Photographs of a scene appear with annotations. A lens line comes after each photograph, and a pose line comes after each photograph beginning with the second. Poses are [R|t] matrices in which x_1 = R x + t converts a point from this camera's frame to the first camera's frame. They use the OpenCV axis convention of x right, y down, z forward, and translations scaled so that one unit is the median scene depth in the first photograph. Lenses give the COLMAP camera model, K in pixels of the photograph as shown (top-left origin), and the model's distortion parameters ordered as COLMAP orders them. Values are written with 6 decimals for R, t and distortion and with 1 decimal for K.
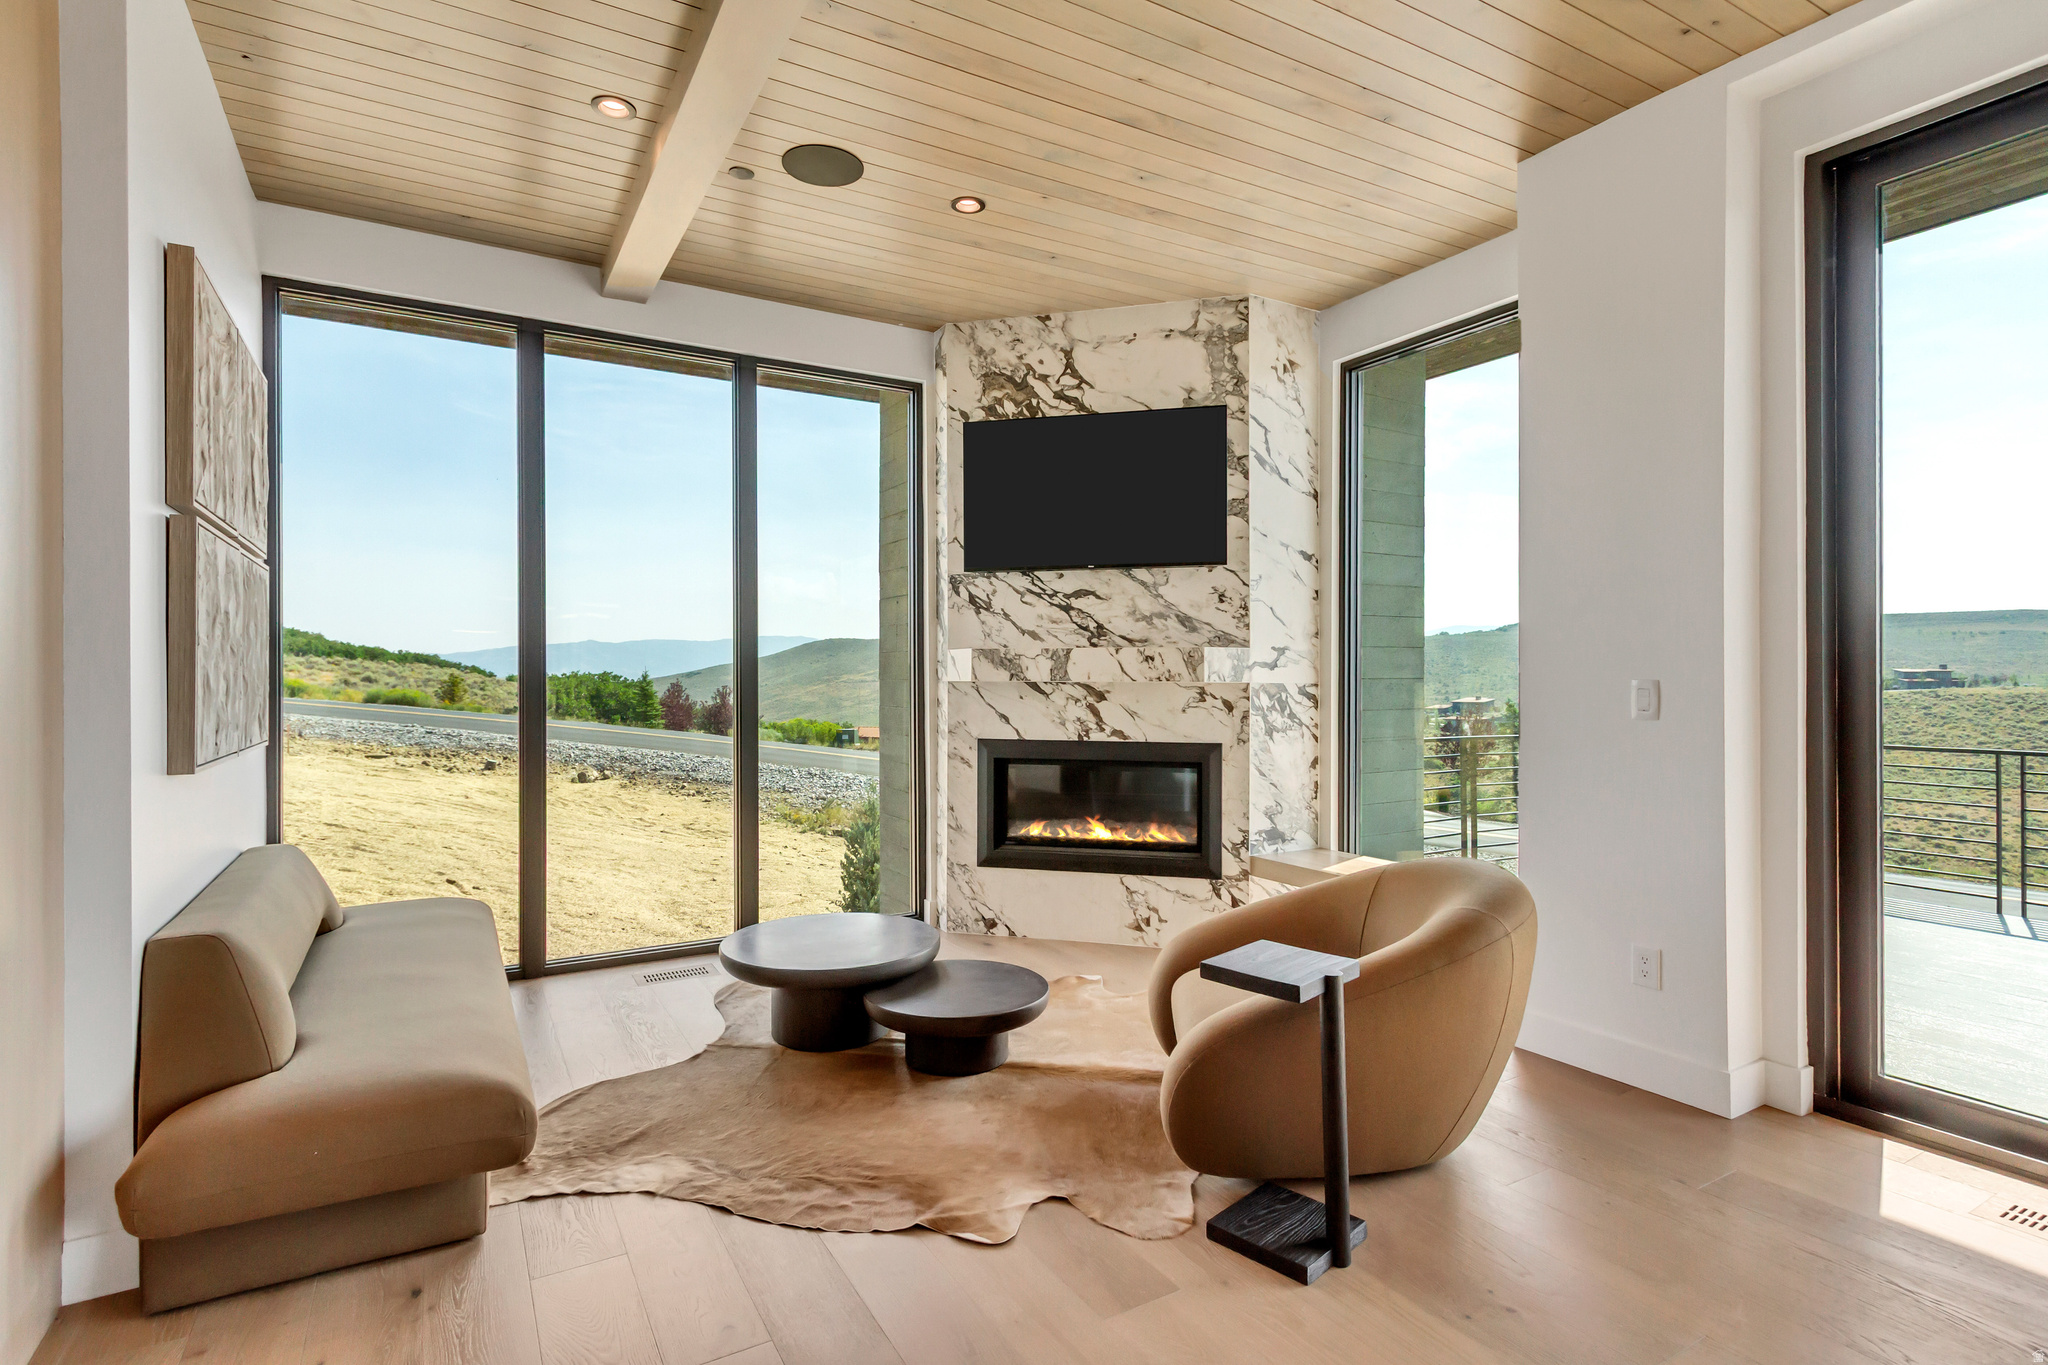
lens RADIAL K [[1020.6, 0, 1020.8], [0, 1020.6, 680.8], [0, 0, 1]] dist [-0.002542, -0.000128]
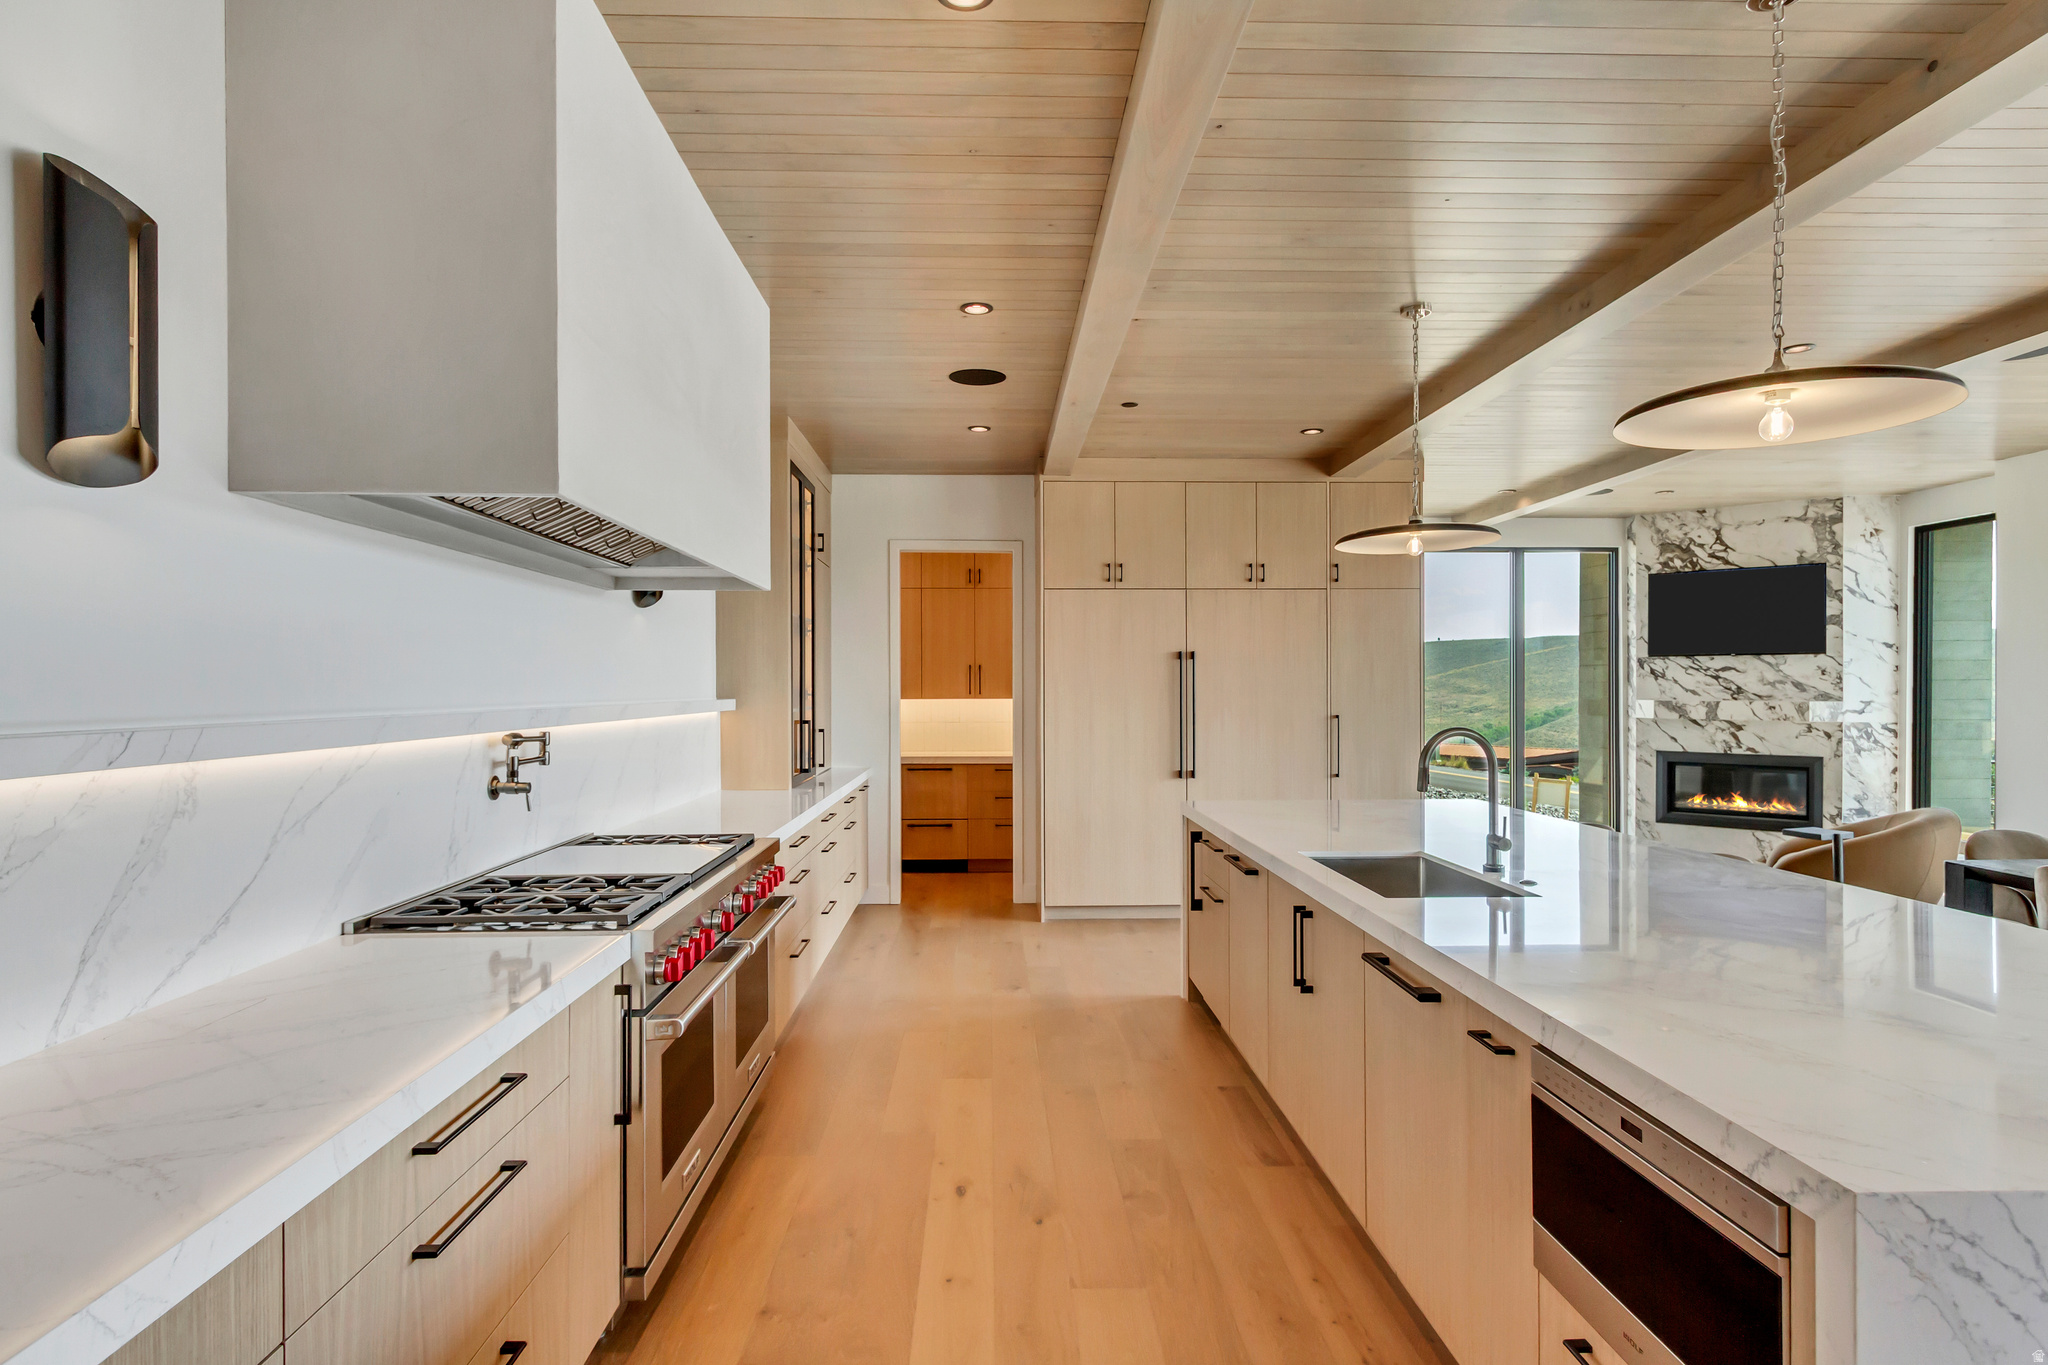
lens RADIAL K [[963.4, 0, 1106.1], [0, 963.4, 699.4], [0, 0, 1]] dist [-0.000460, -0.000639]
pose [[0.880500, 0.002936, -0.474038, -0.095245], [-0.002739, 0.999996, 0.001105, -0.032772], [0.474039, 0.000325, 0.880504, -0.968435]]
